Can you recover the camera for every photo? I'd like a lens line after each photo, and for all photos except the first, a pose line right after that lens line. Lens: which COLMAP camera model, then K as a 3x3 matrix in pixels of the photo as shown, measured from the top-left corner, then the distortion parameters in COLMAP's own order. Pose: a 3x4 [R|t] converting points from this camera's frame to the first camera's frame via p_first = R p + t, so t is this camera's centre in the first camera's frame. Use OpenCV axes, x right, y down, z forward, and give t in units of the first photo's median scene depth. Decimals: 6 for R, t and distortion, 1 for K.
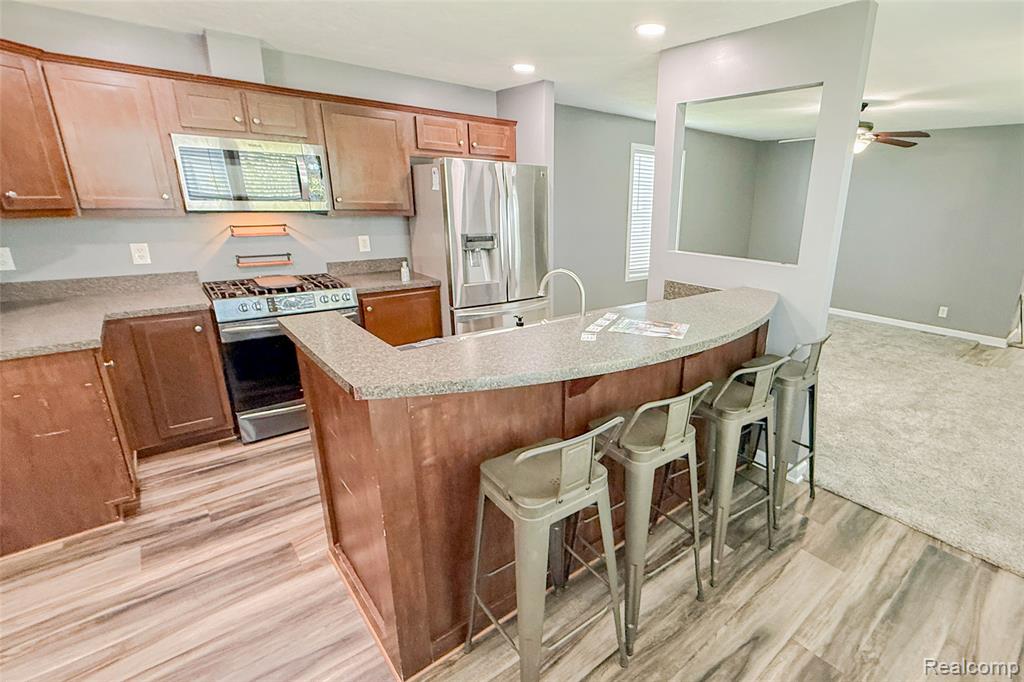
lens RADIAL K [[477.3, 0, 599.4], [0, 477.3, 340.7], [0, 0, 1]] dist [-0.000120, -0.000165]
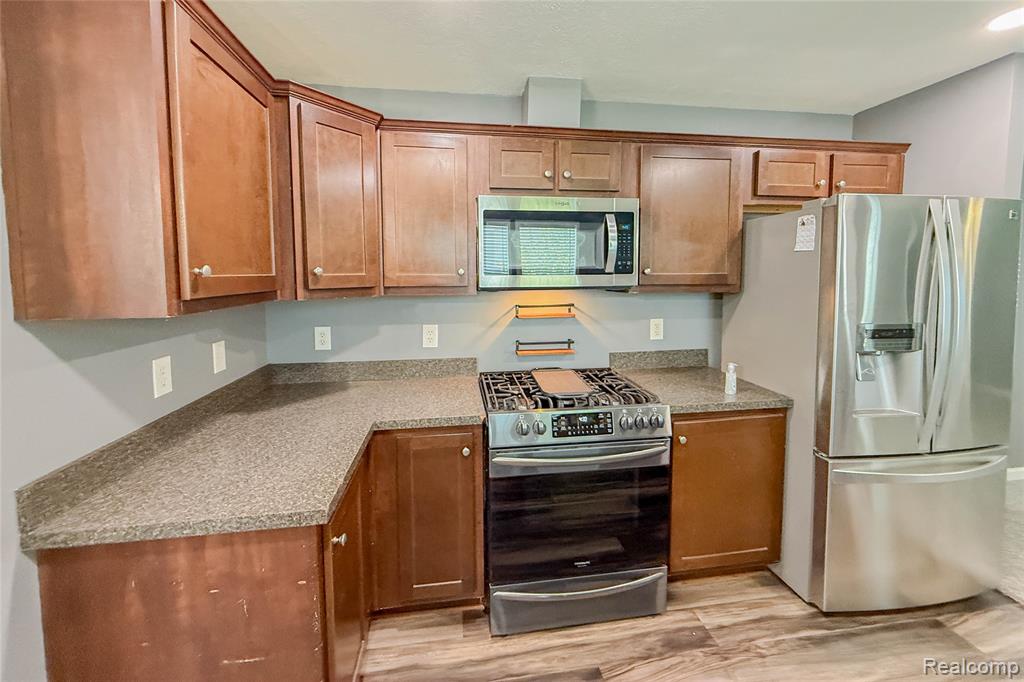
lens RADIAL K [[409.3, 0, 510.5], [0, 409.3, 299.6], [0, 0, 1]] dist [0.000606, 0.000285]
pose [[0.819133, 0.006896, -0.573562, -0.396678], [-0.139272, 0.972397, -0.187210, -0.123136], [0.556439, 0.233231, 0.797483, 0.451876]]
